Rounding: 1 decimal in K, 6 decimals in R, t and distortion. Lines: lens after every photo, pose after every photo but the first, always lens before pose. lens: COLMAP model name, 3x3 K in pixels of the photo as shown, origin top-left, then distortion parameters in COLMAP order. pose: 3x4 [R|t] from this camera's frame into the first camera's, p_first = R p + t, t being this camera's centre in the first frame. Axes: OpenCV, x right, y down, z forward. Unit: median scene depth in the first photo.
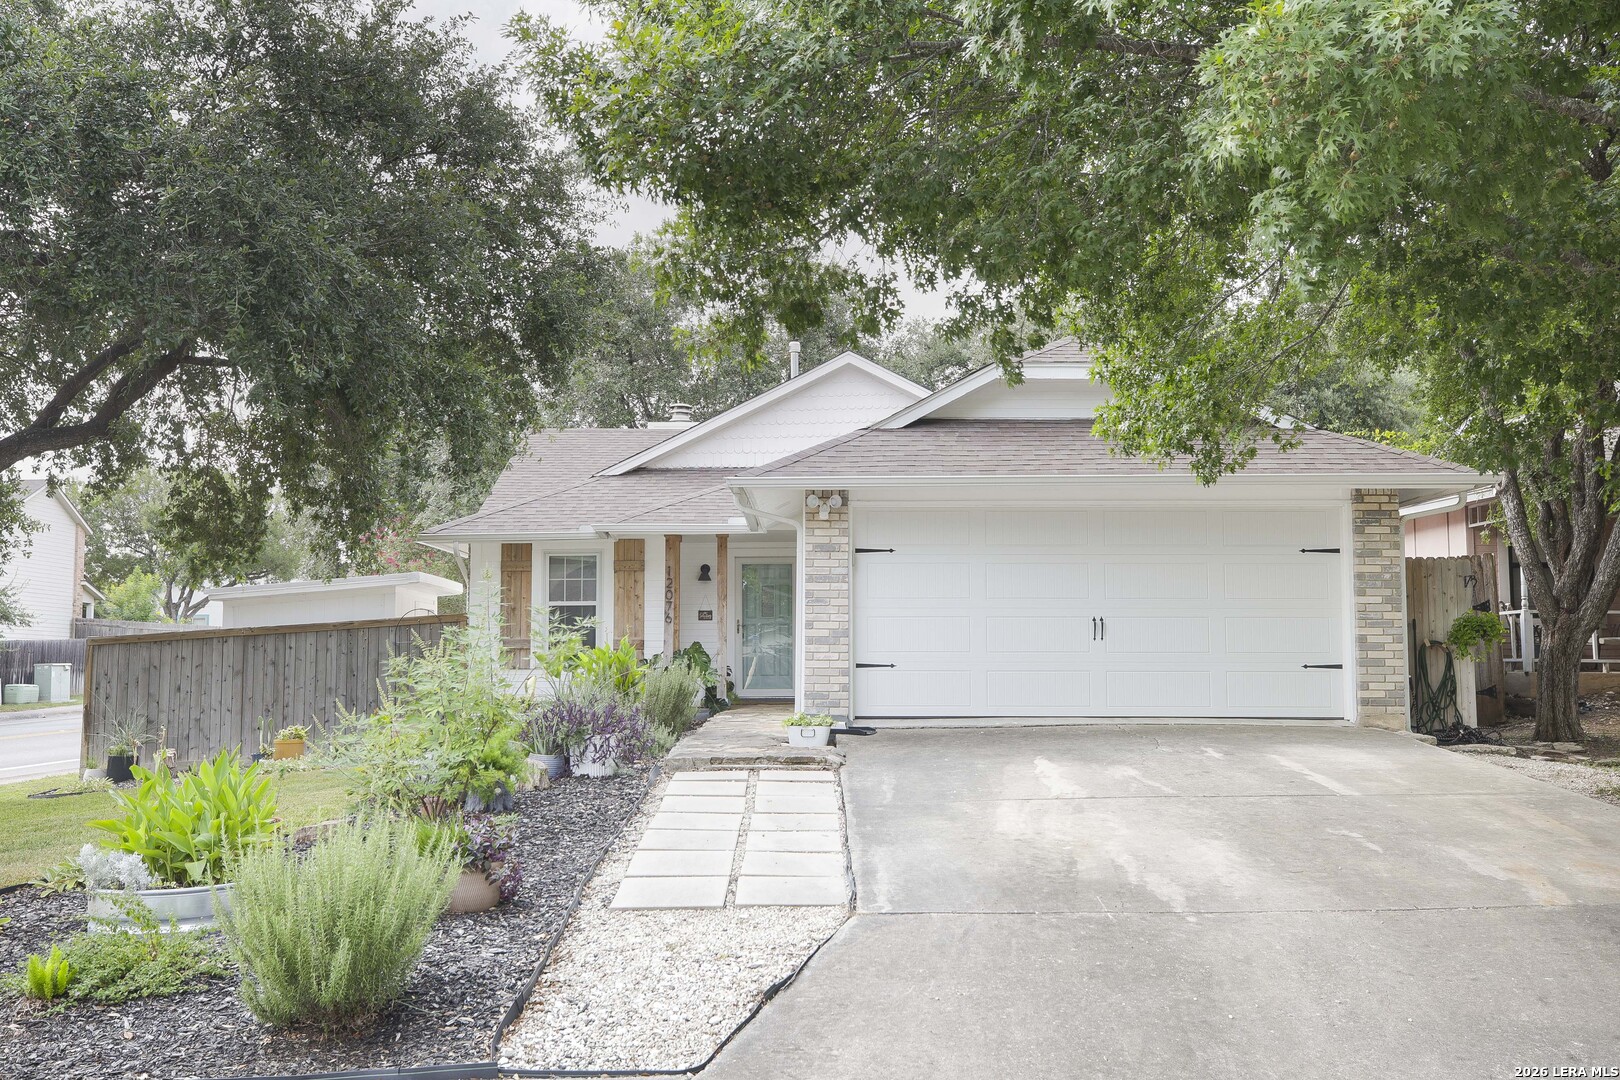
lens RADIAL K [[1540.5, 0, 806.1], [0, 1540.5, 537.0], [0, 0, 1]] dist [0.058653, 0.000000]
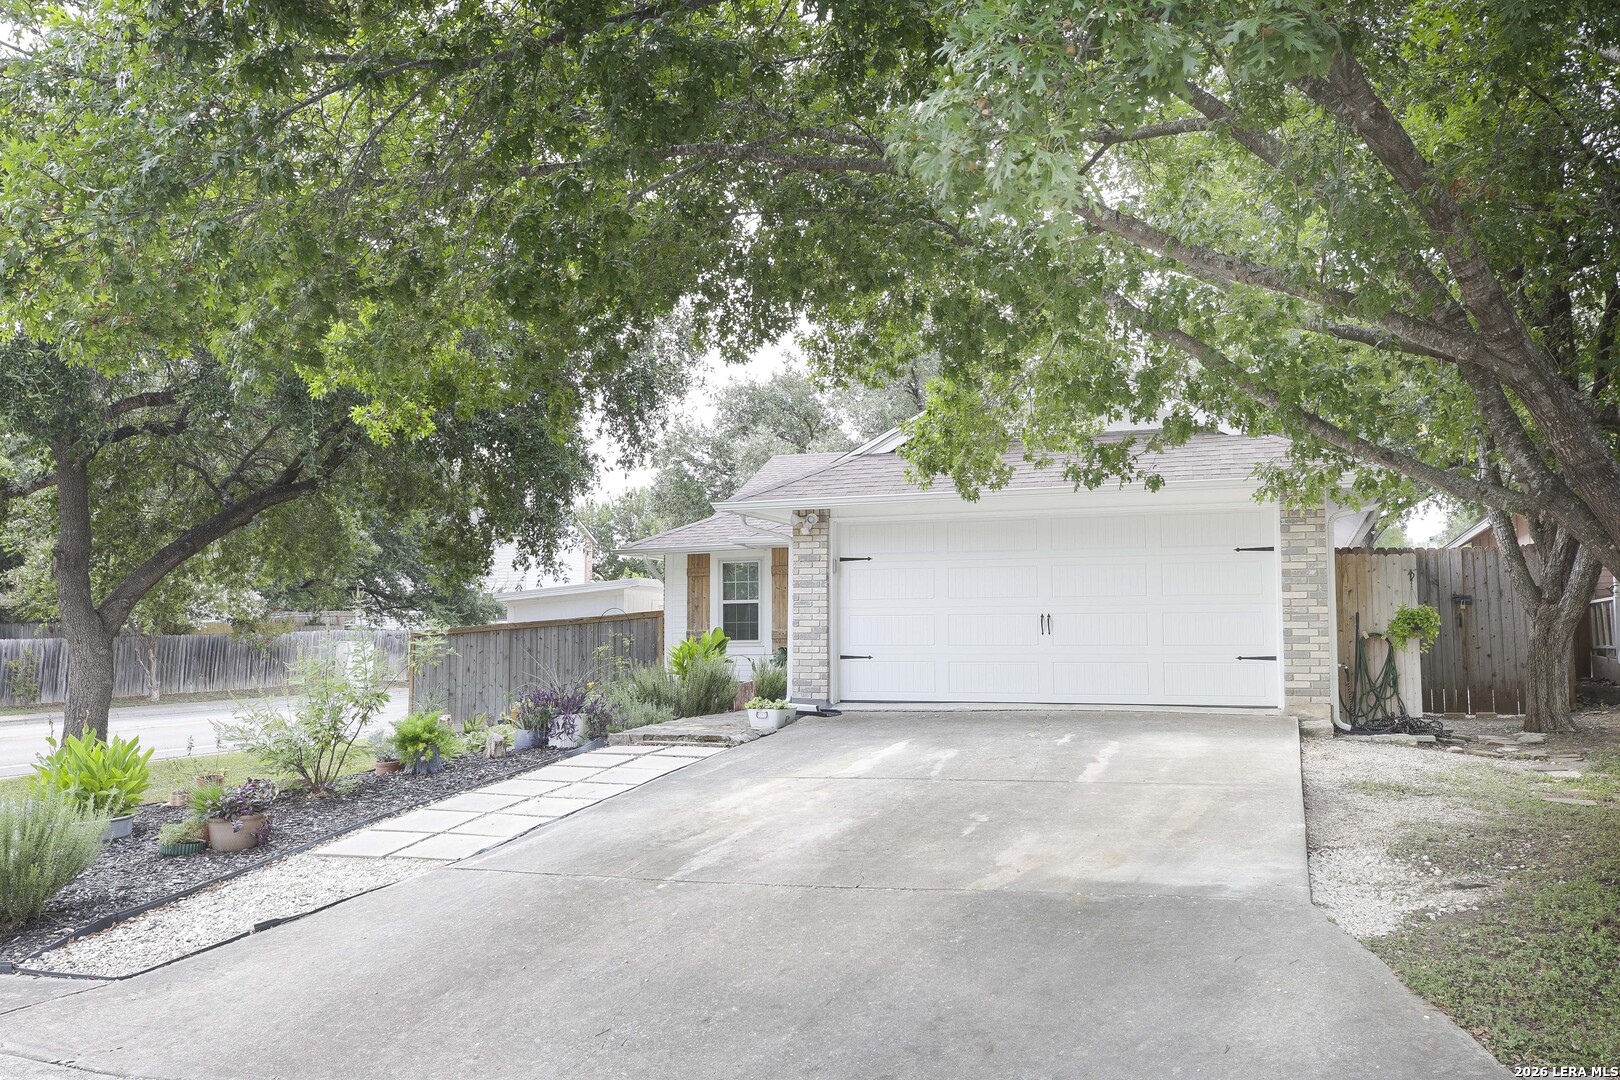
lens RADIAL K [[1318.3, 0, 808.3], [0, 1318.3, 532.7], [0, 0, 1]] dist [0.040822, -0.002339]
pose [[0.942803, -0.030590, -0.331943, 0.346904], [0.031270, 0.999506, -0.003294, -0.009212], [0.331880, -0.007275, 0.943294, 0.039745]]
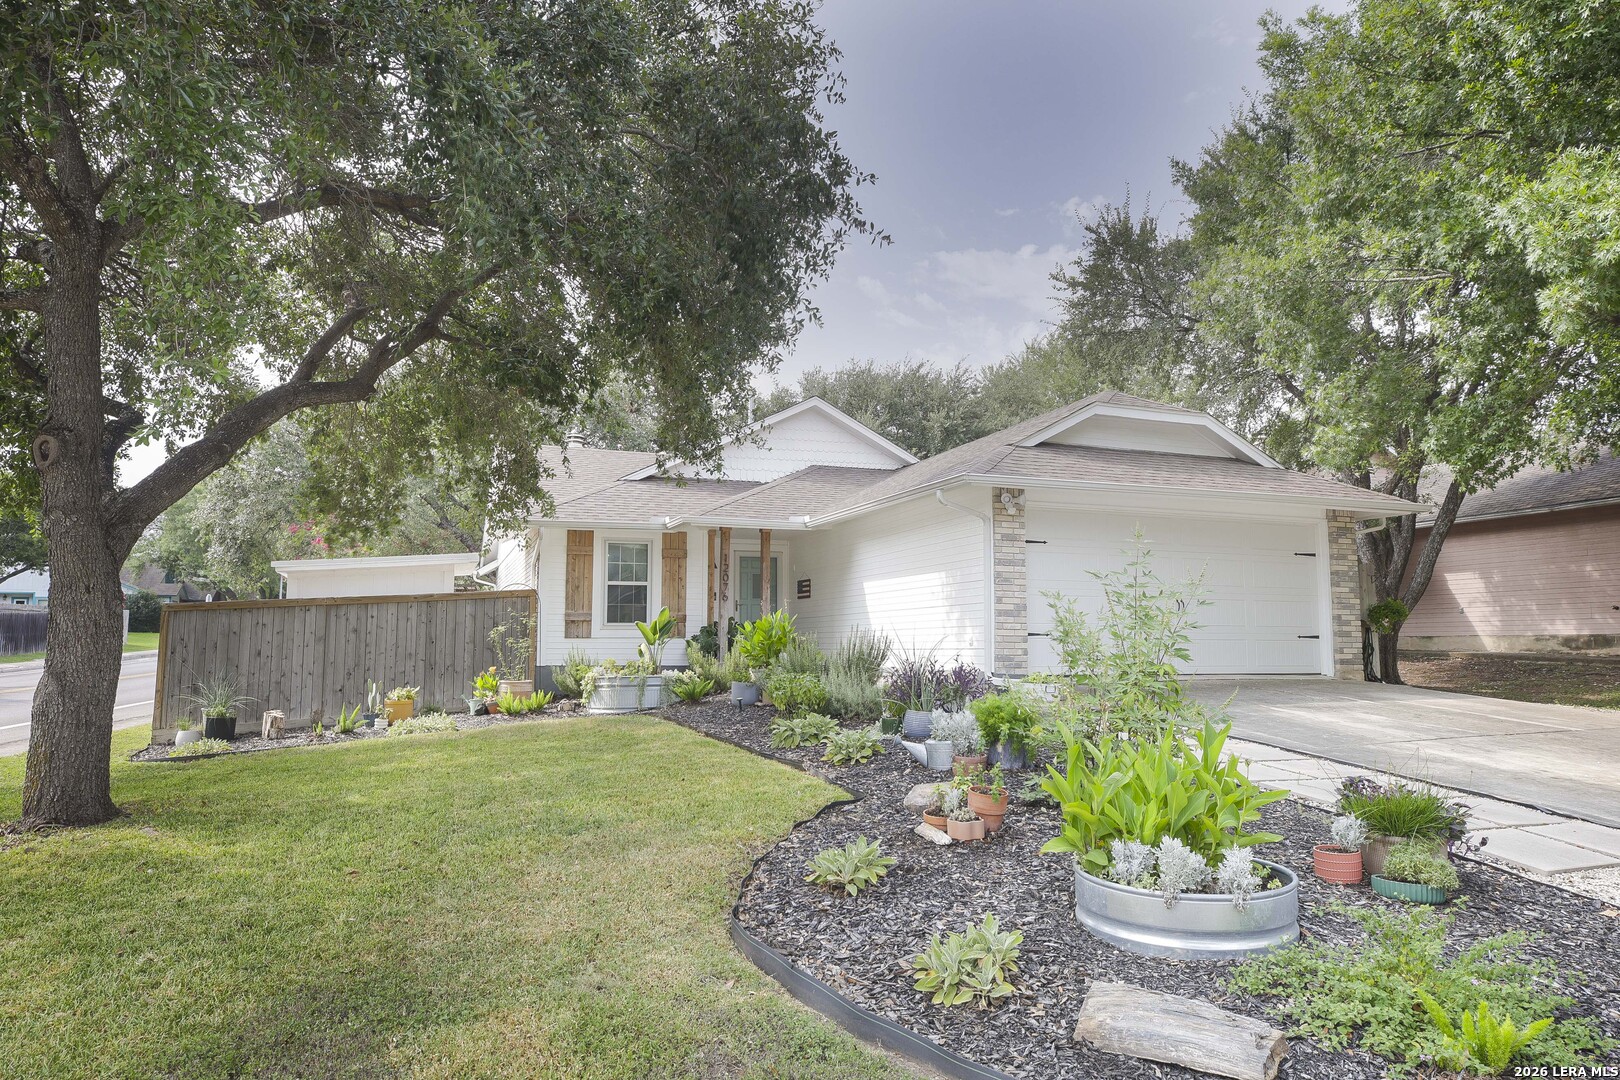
lens RADIAL K [[1018.2, 0, 810.3], [0, 1018.2, 542.5], [0, 0, 1]] dist [-0.003155, -0.000193]
pose [[0.934640, 0.039787, 0.353362, -0.415058], [-0.033769, 0.999161, -0.023181, 0.034746], [-0.353988, 0.009733, 0.935199, 0.298775]]
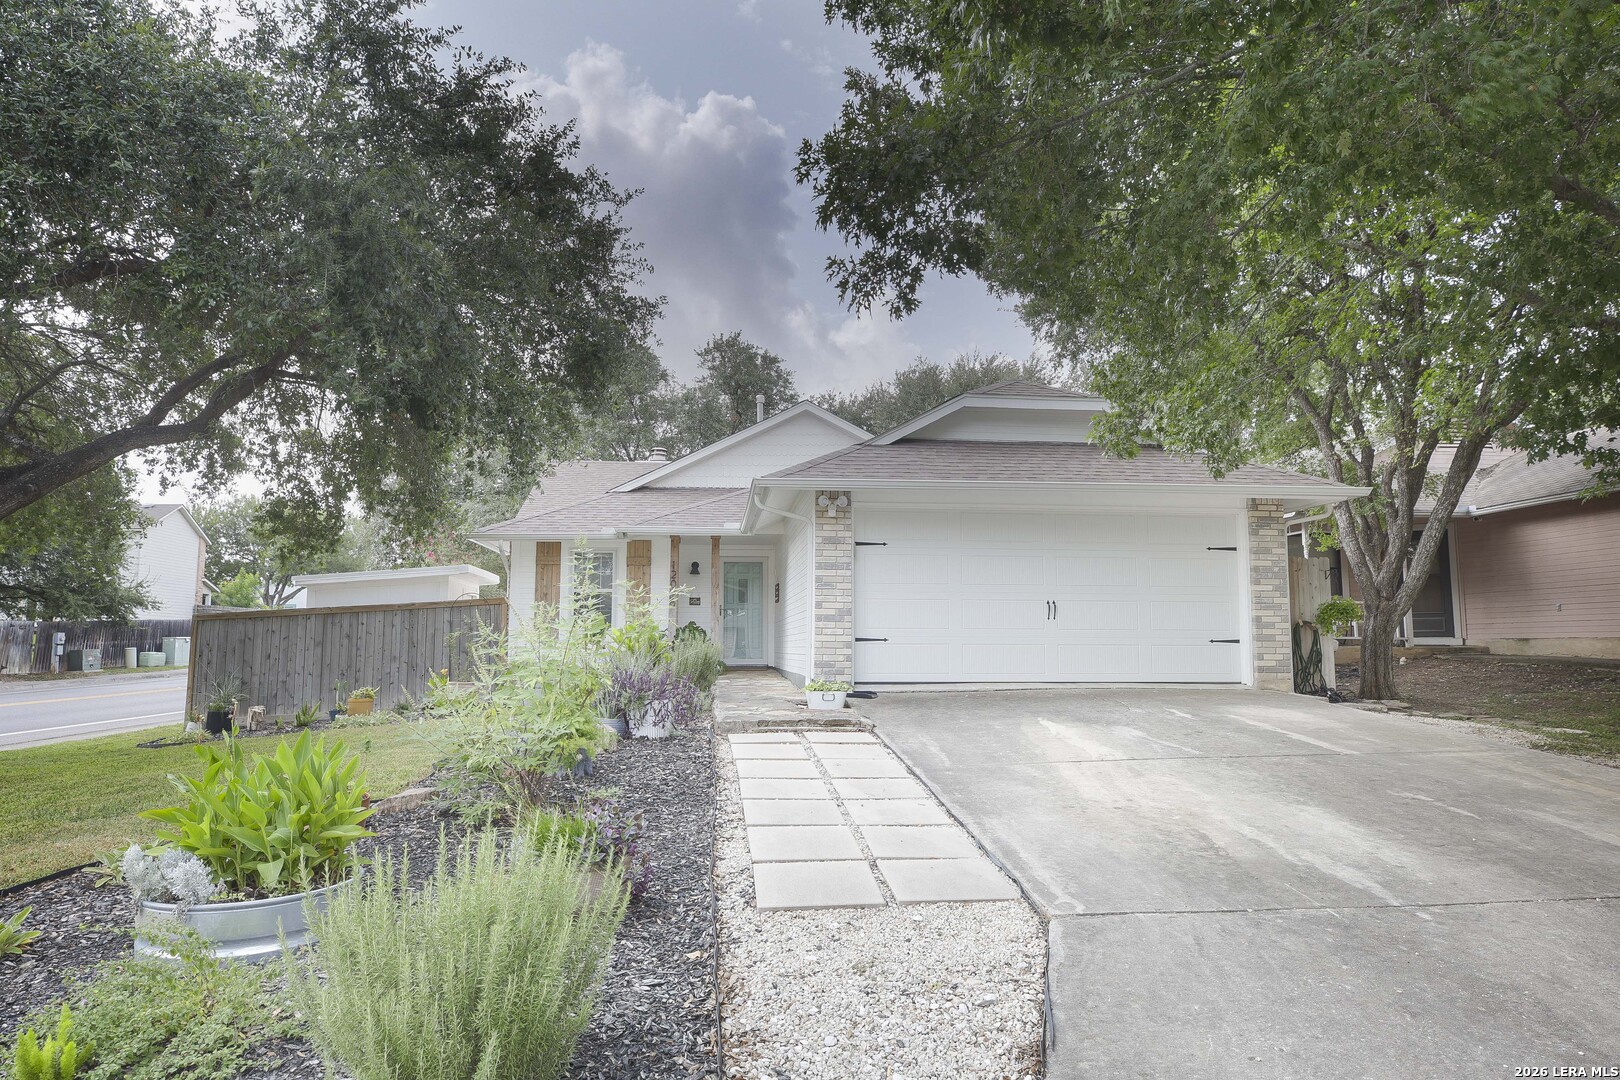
lens RADIAL K [[1011.0, 0, 808.0], [0, 1011.0, 542.4], [0, 0, 1]] dist [-0.004699, 0.004895]
pose [[0.994834, 0.013911, 0.100557, -0.083839], [-0.012266, 0.999781, -0.016955, 0.021865], [-0.100771, 0.015634, 0.994787, 0.222651]]
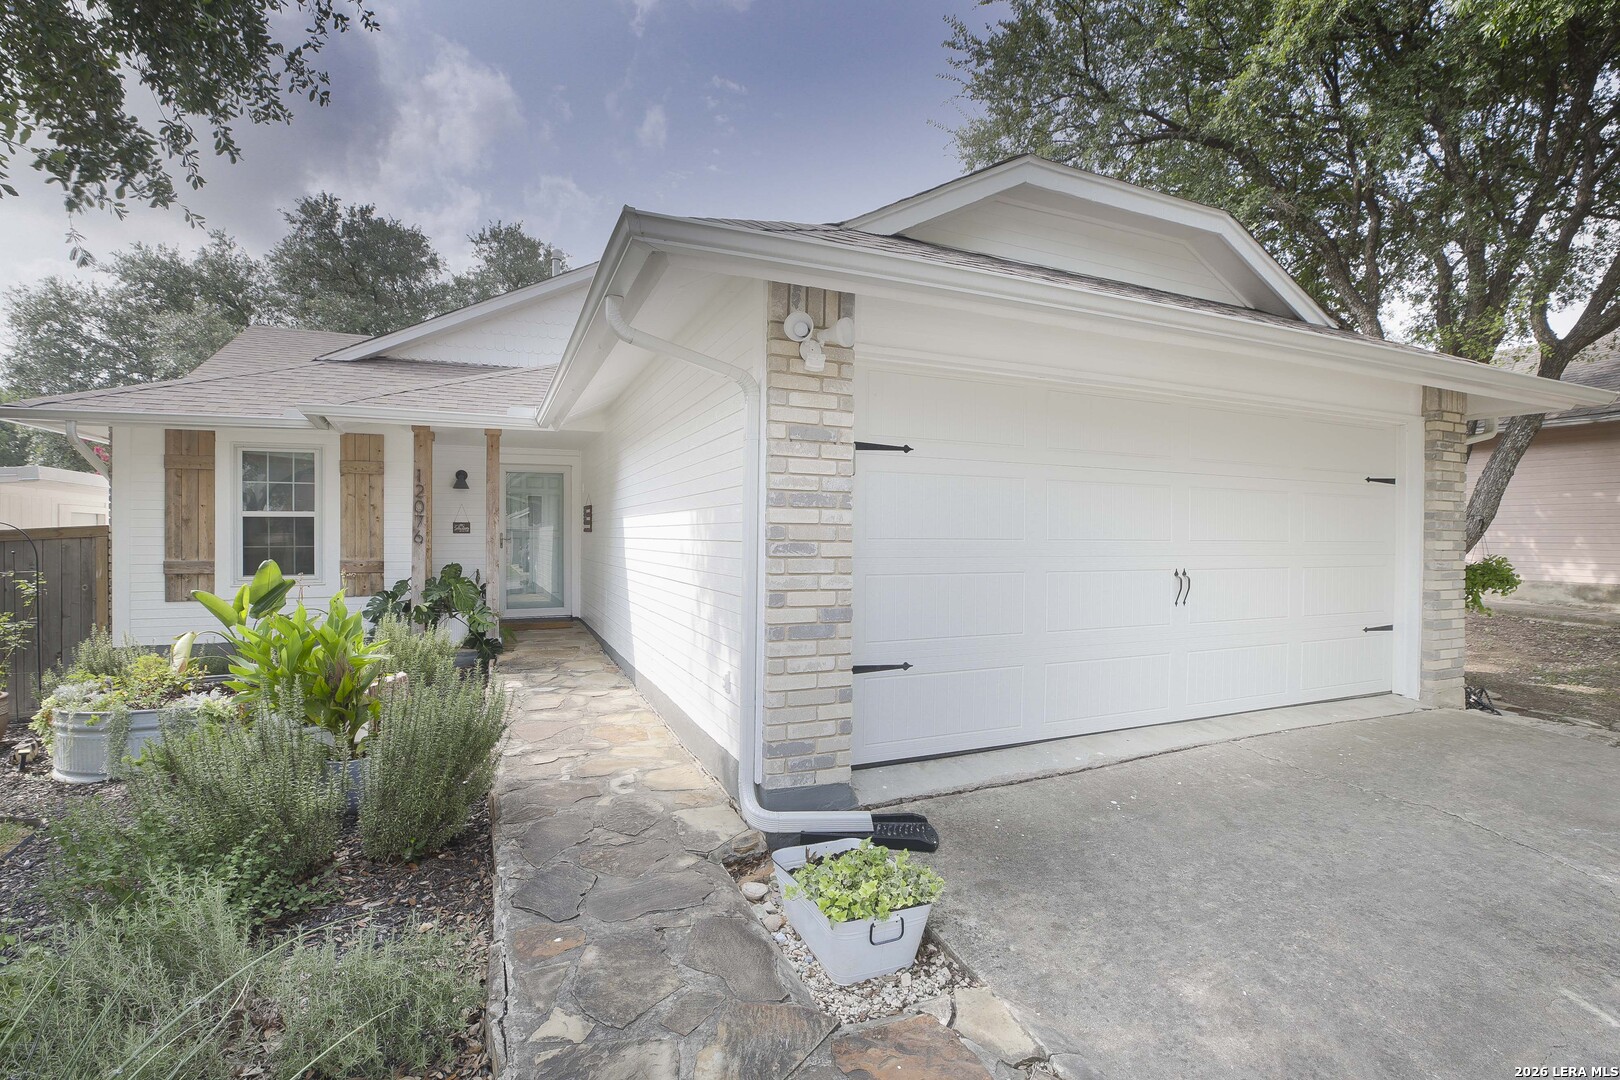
lens RADIAL K [[744.2, 0, 809.0], [0, 744.2, 543.2], [0, 0, 1]] dist [-0.037202, 0.008301]
pose [[0.916016, 0.002422, 0.401133, -0.077674], [-0.041524, 0.995182, 0.088814, 0.019791], [-0.398986, -0.098012, 0.911704, 0.782272]]
